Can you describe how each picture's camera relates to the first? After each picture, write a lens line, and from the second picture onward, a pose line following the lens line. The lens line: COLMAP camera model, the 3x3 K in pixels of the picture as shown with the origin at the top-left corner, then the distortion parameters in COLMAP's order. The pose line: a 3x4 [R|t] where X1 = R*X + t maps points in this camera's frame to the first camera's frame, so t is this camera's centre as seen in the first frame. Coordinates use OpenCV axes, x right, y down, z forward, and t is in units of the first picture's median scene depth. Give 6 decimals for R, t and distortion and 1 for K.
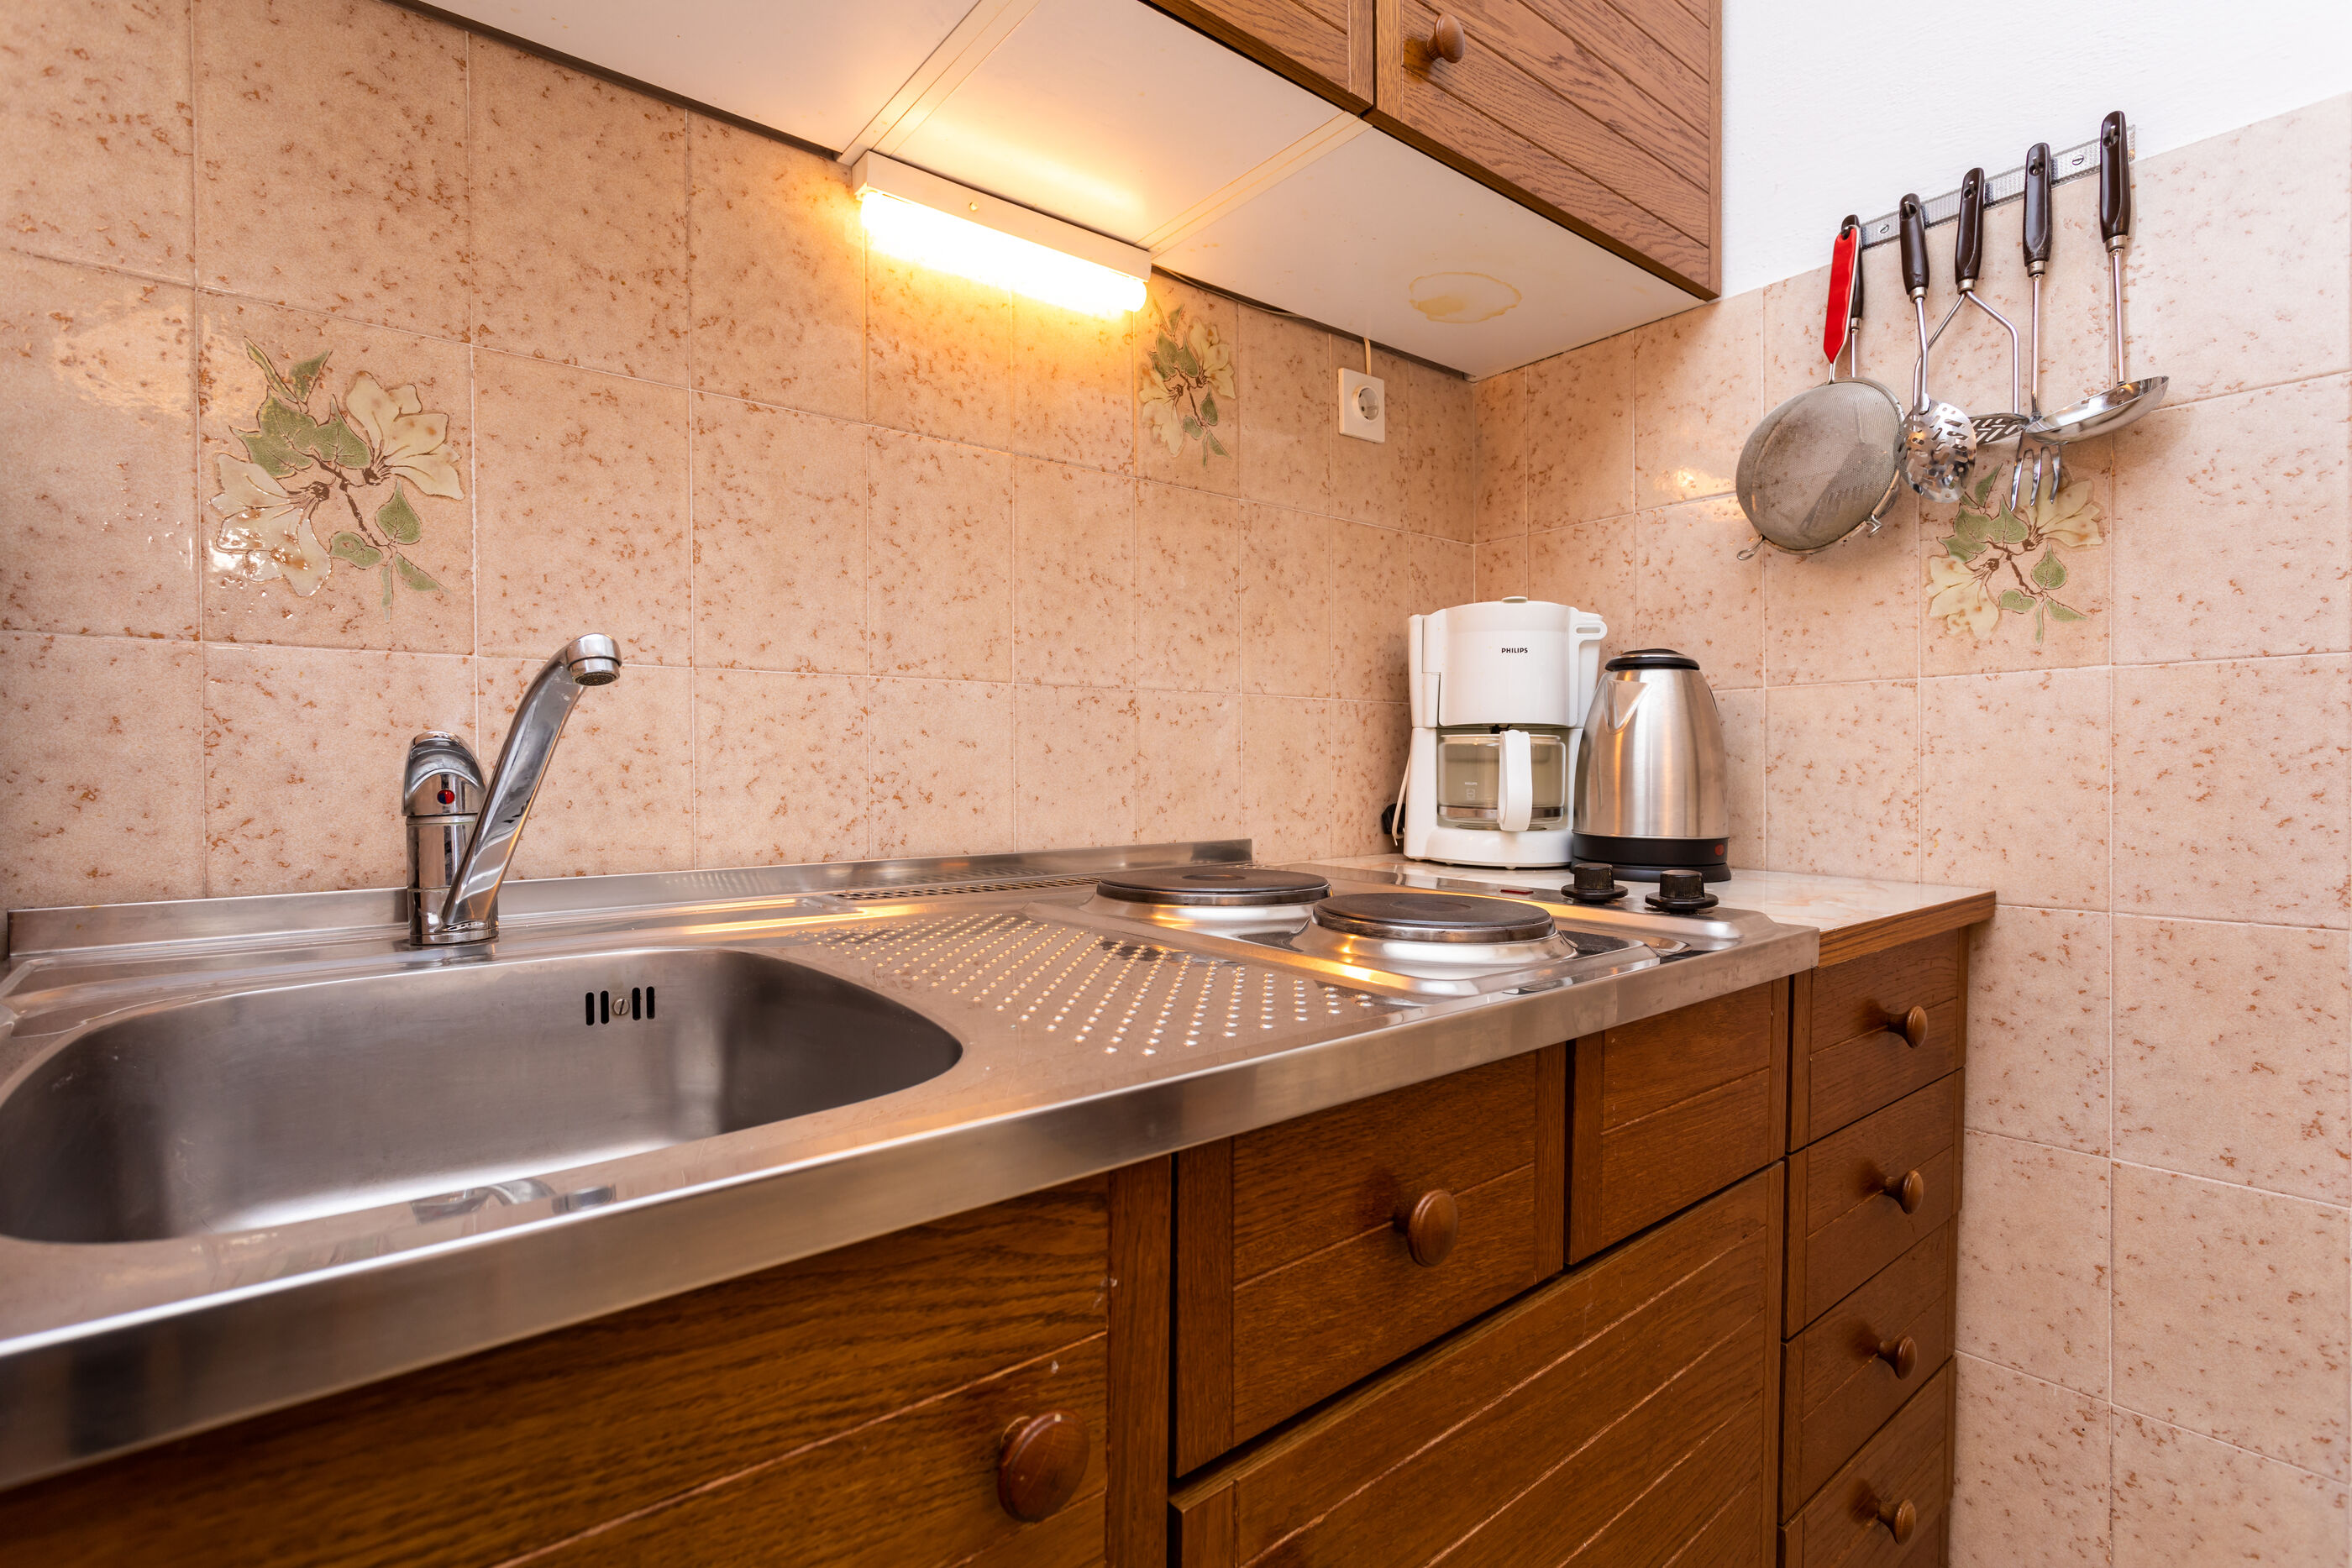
lens RADIAL K [[1097.8, 0, 1165.6], [0, 1097.8, 784.9], [0, 0, 1]] dist [0.000207, 0.001240]
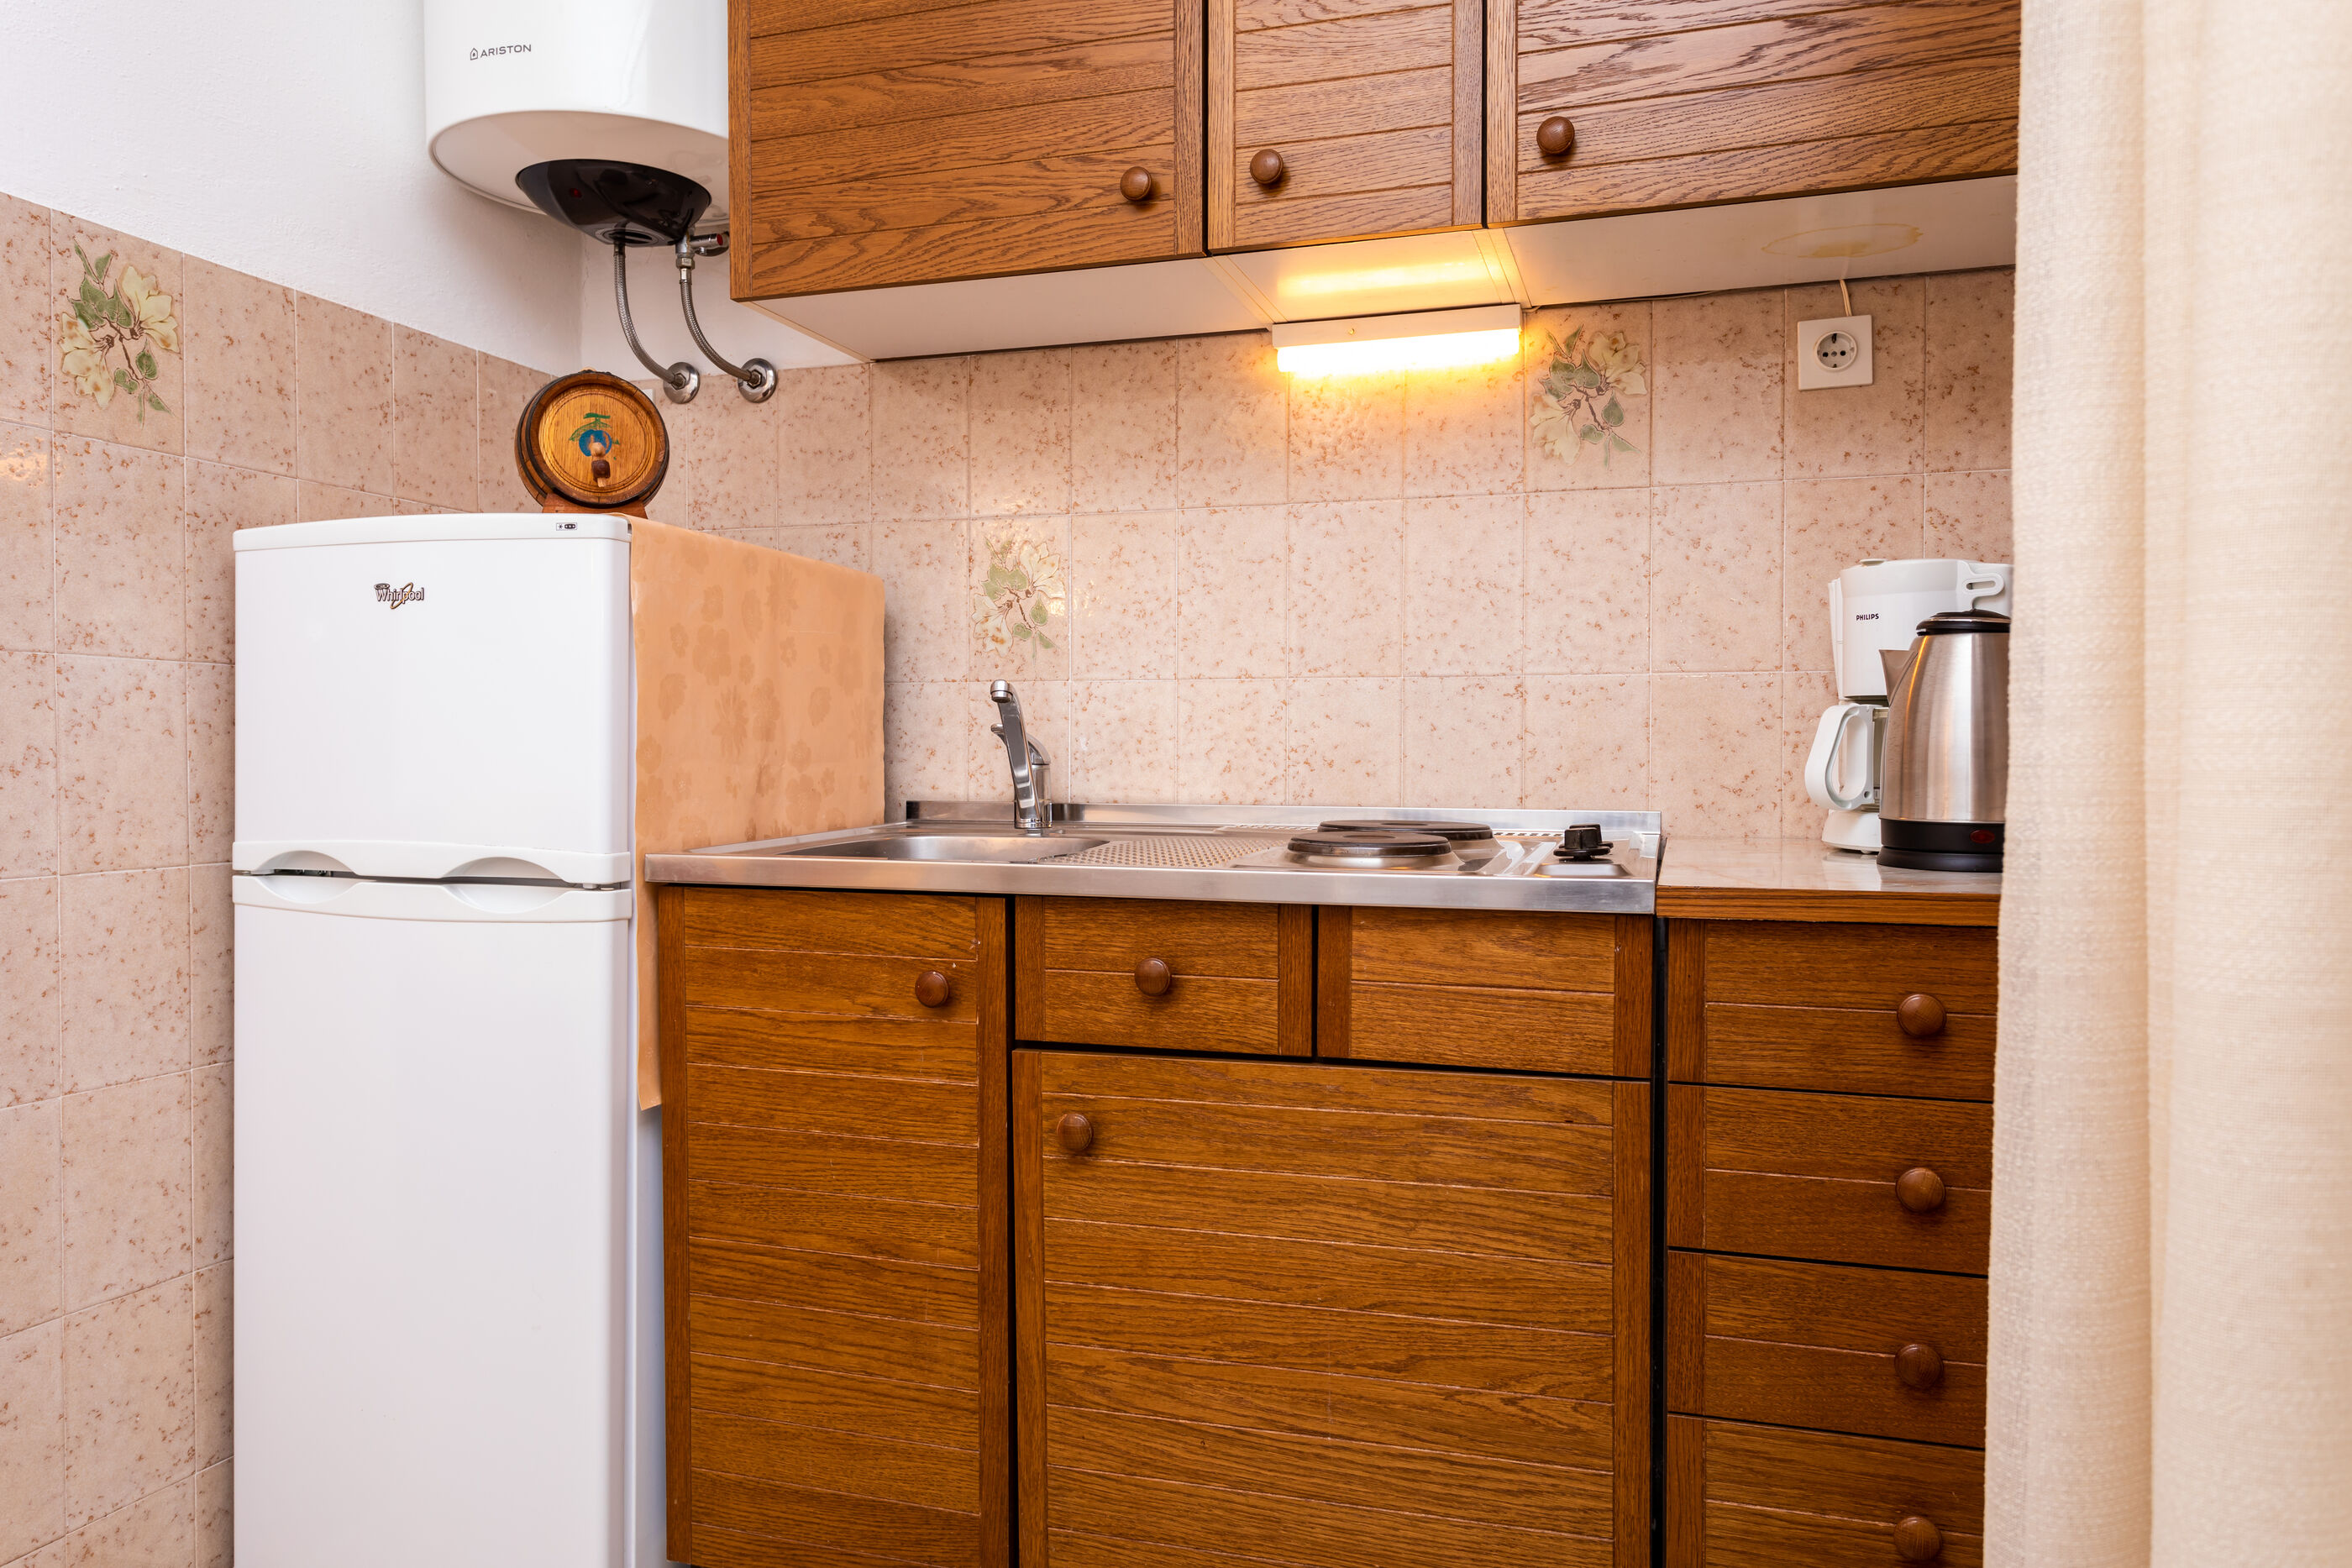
lens RADIAL K [[1604.6, 0, 1170.0], [0, 1604.6, 778.3], [0, 0, 1]] dist [-0.005279, 0.002776]
pose [[0.558017, 0.020178, -0.829584, 1.356728], [-0.016331, 0.999778, 0.013333, 0.006220], [0.829669, 0.006108, 0.558222, -0.295159]]
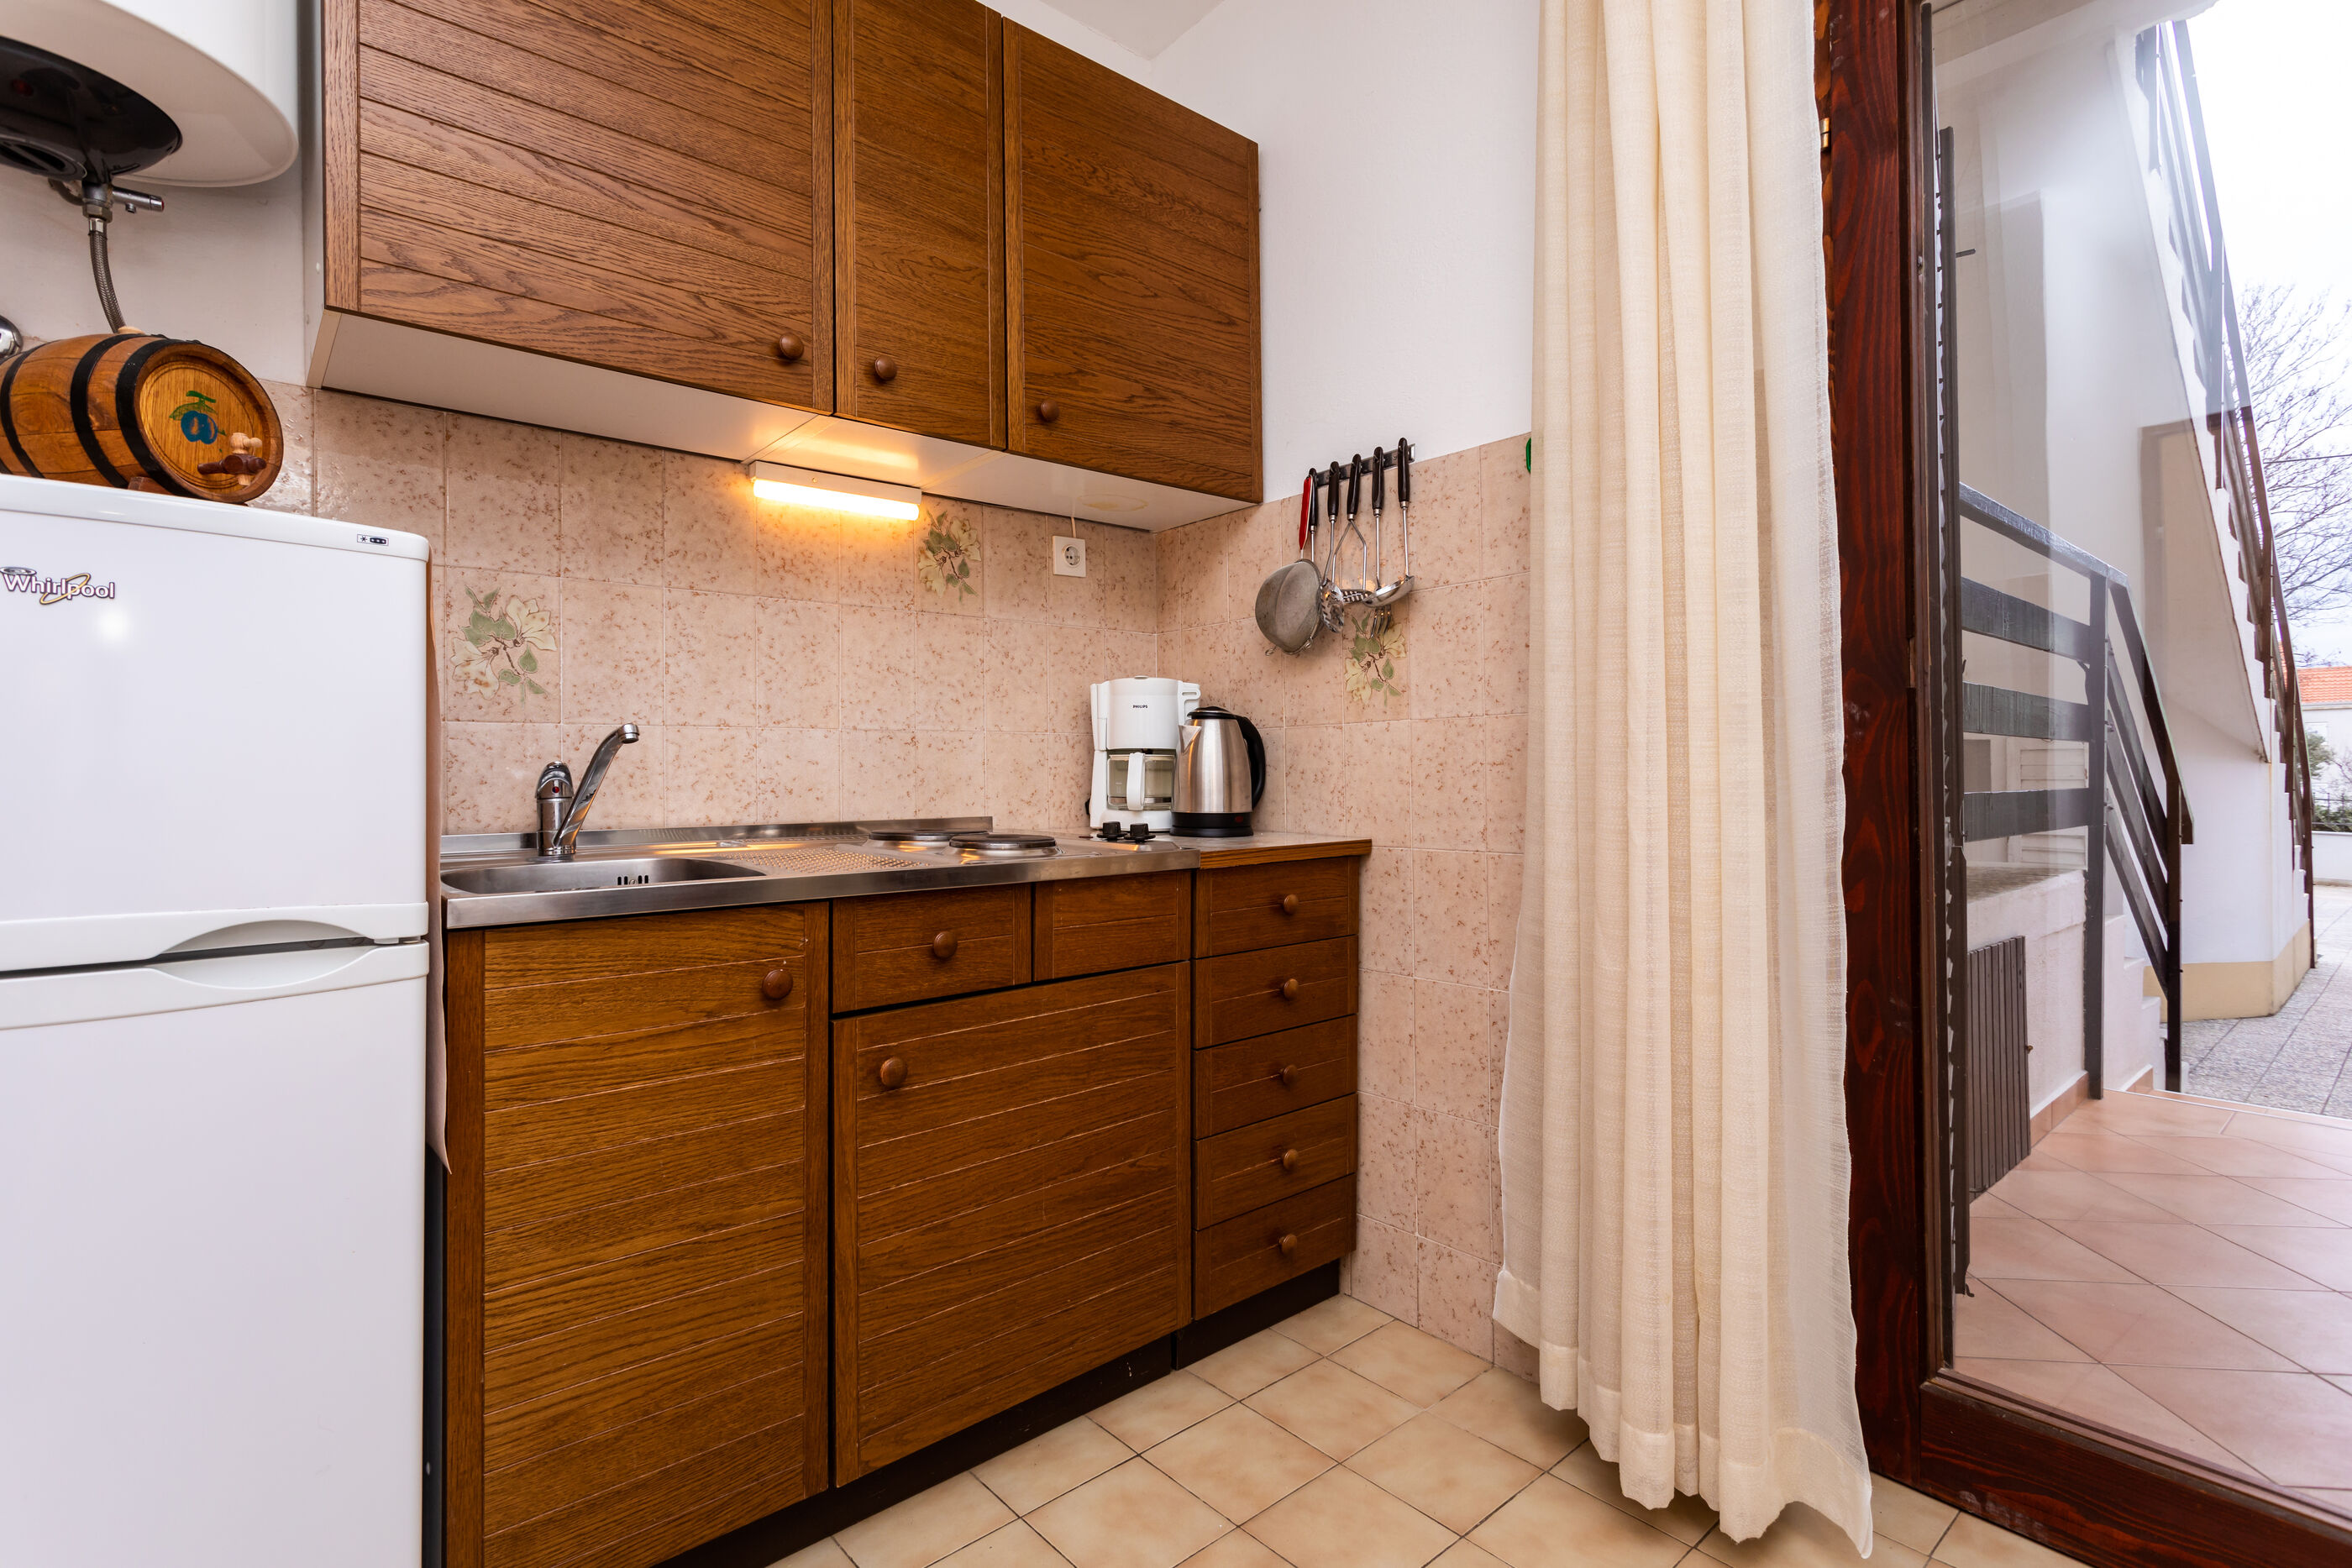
lens RADIAL K [[1097.8, 0, 1158.5], [0, 1097.8, 767.3], [0, 0, 1]] dist [0.000207, 0.001240]
pose [[0.999526, -0.004107, 0.030507, 0.357598], [0.004751, 0.999766, -0.021081, 0.012532], [-0.030413, 0.021216, 0.999312, -0.899277]]
